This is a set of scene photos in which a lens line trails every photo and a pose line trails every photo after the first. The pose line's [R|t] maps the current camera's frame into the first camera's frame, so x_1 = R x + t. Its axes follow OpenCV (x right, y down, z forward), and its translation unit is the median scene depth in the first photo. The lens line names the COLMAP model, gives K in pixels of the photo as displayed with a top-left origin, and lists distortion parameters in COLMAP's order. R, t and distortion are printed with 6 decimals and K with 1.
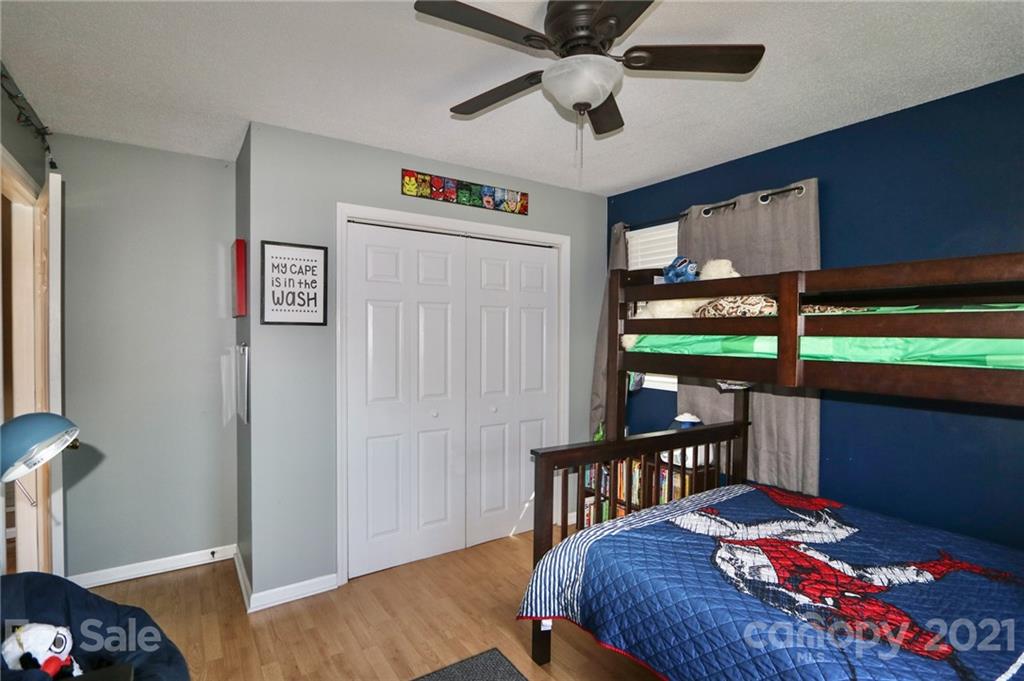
lens RADIAL K [[495.6, 0, 502.9], [0, 495.6, 343.5], [0, 0, 1]] dist [-0.014167, -0.000318]
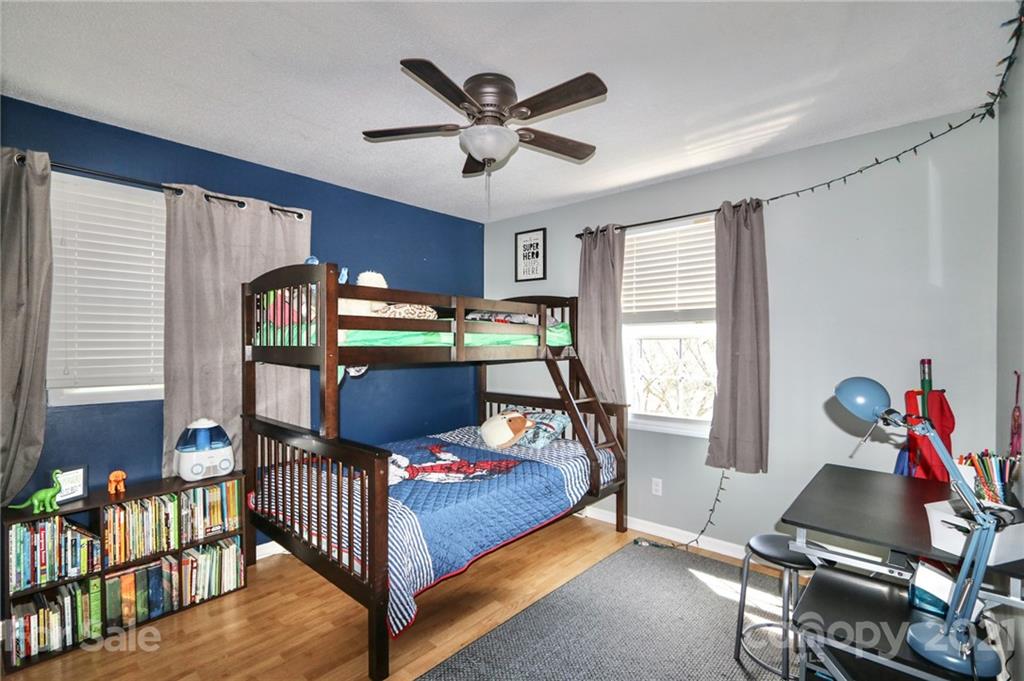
lens RADIAL K [[495.6, 0, 502.9], [0, 495.6, 343.5], [0, 0, 1]] dist [-0.014167, -0.000318]
pose [[-0.262685, -0.009248, 0.964837, -1.017677], [0.018177, 0.999729, 0.014531, 0.002351], [-0.964710, 0.021355, -0.262446, 1.162405]]
